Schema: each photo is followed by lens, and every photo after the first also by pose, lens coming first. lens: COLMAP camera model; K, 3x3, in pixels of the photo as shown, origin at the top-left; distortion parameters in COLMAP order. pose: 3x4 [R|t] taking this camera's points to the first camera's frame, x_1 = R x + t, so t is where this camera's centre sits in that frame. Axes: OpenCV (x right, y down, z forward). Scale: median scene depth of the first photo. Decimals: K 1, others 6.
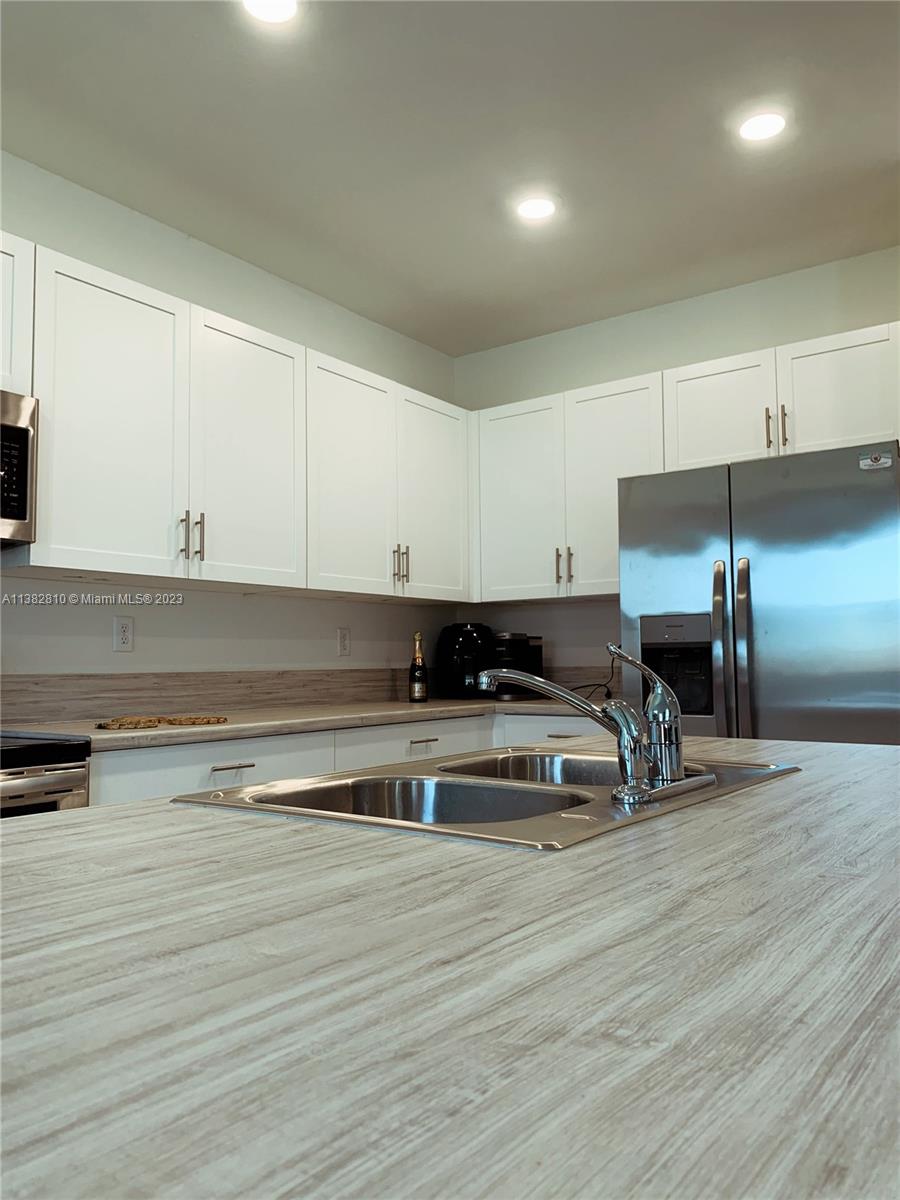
lens RADIAL K [[924.9, 0, 450.0], [0, 924.9, 600.0], [0, 0, 1]] dist [0.000230, -0.003252]
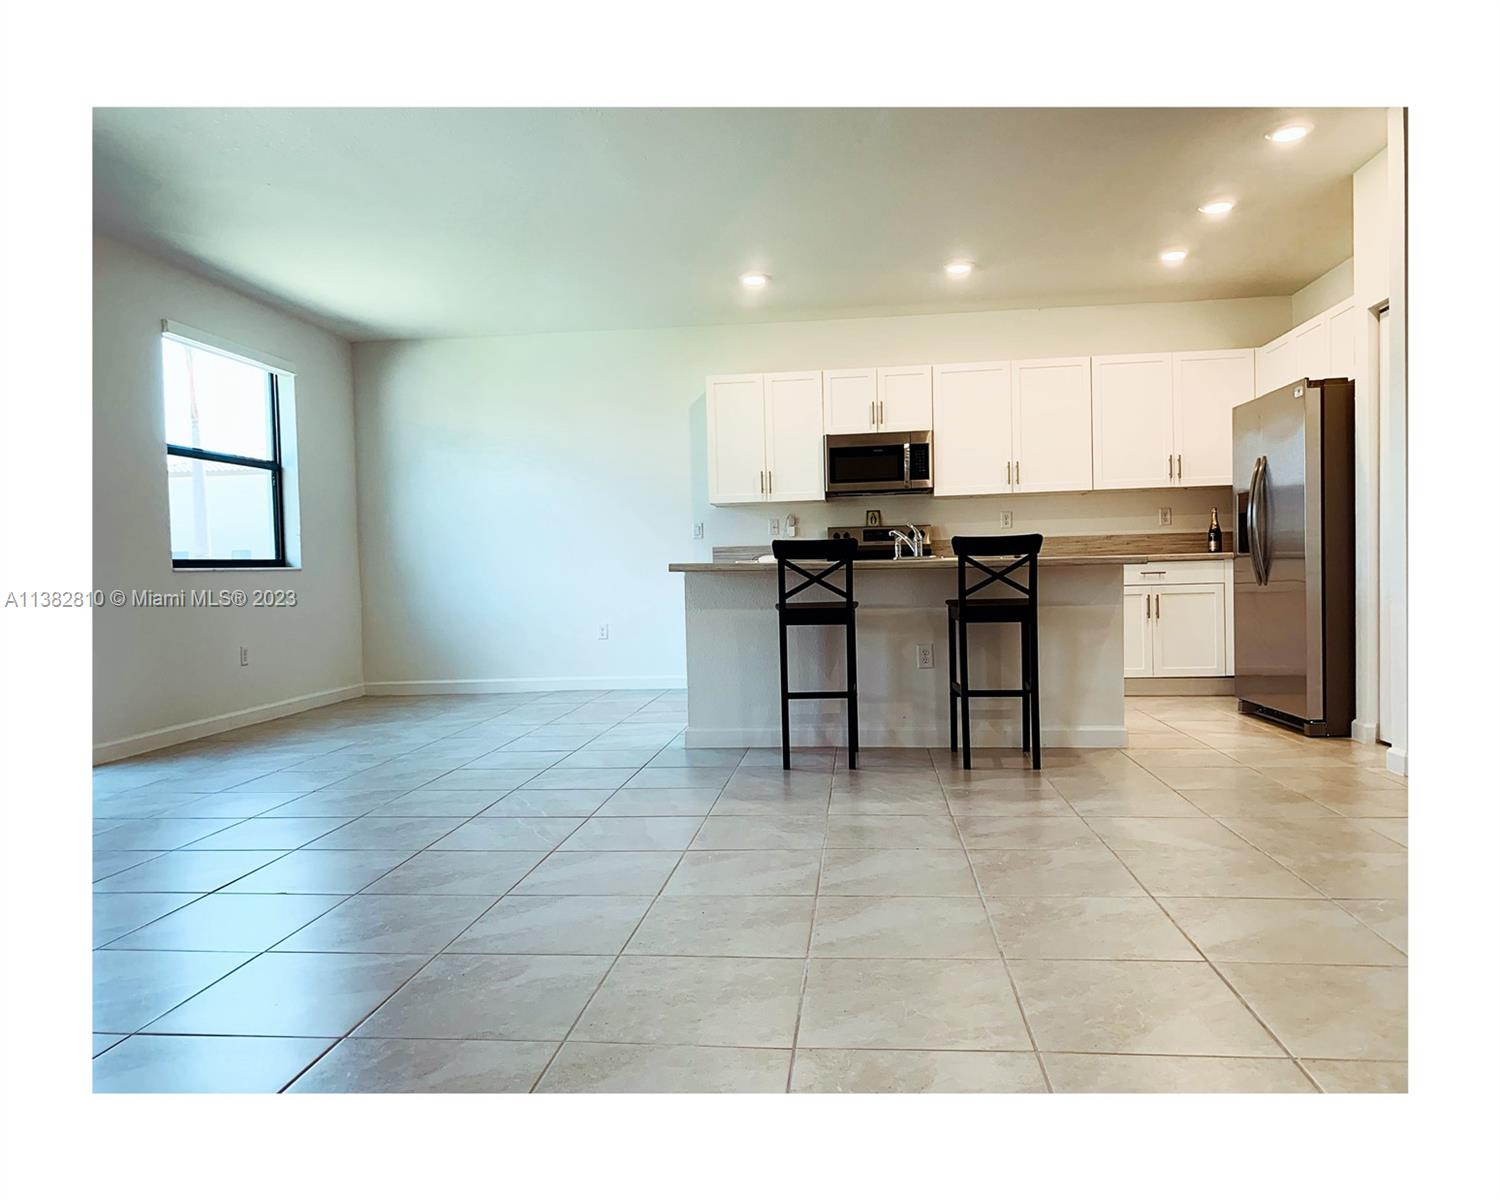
lens RADIAL K [[1008.9, 0, 750.0], [0, 1008.9, 600.0], [0, 0, 1]] dist [0.101191, -0.201615]
pose [[0.492981, 0.022297, -0.869754, 1.327261], [0.082477, 0.993972, 0.072229, 0.001416], [0.866122, -0.107342, 0.488170, -0.640235]]
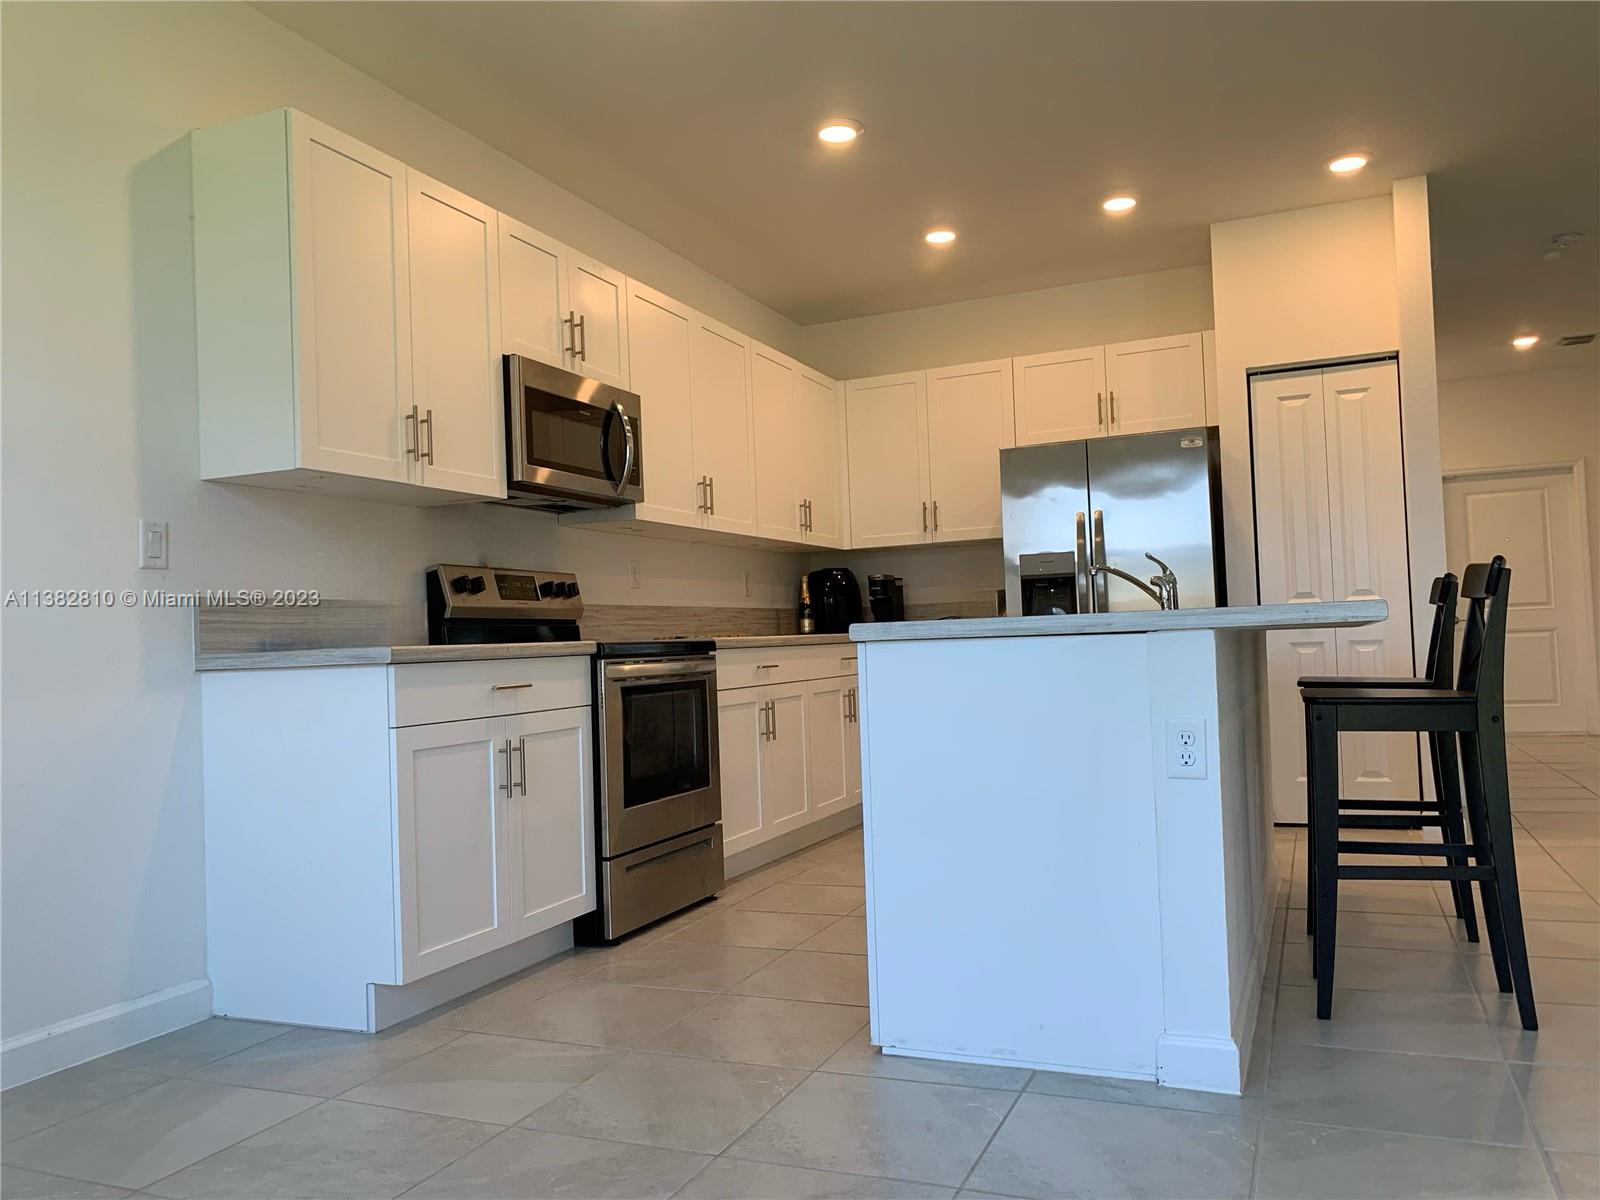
lens RADIAL K [[1233.2, 0, 800.0], [0, 1233.2, 600.0], [0, 0, 1]] dist [0.000230, -0.003252]
pose [[0.974693, -0.019251, 0.222719, -0.477142], [0.012339, 0.999399, 0.032385, 0.019392], [-0.223209, -0.028817, 0.974345, -0.618900]]
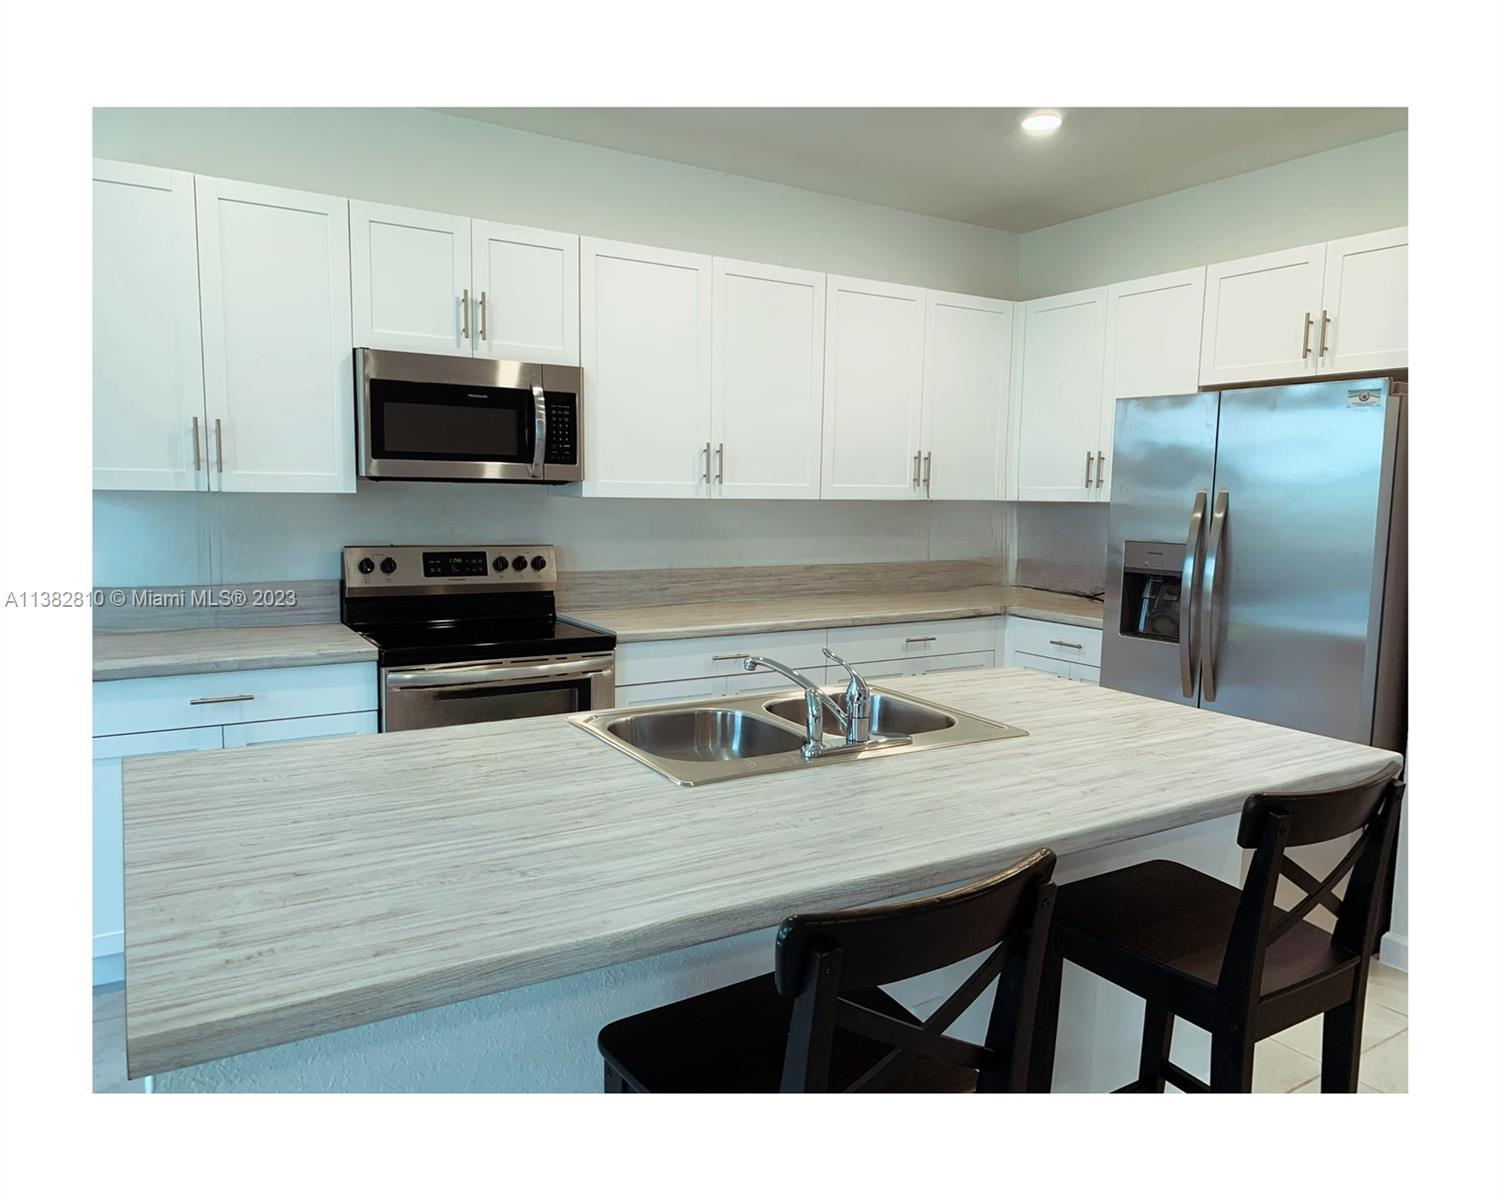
lens RADIAL K [[1008.9, 0, 750.0], [0, 1008.9, 600.0], [0, 0, 1]] dist [0.101191, -0.201615]
pose [[0.922372, 0.069006, -0.380090, 0.250522], [0.001616, 0.983218, 0.182426, -0.120121], [0.386300, -0.168879, 0.906781, -0.186788]]
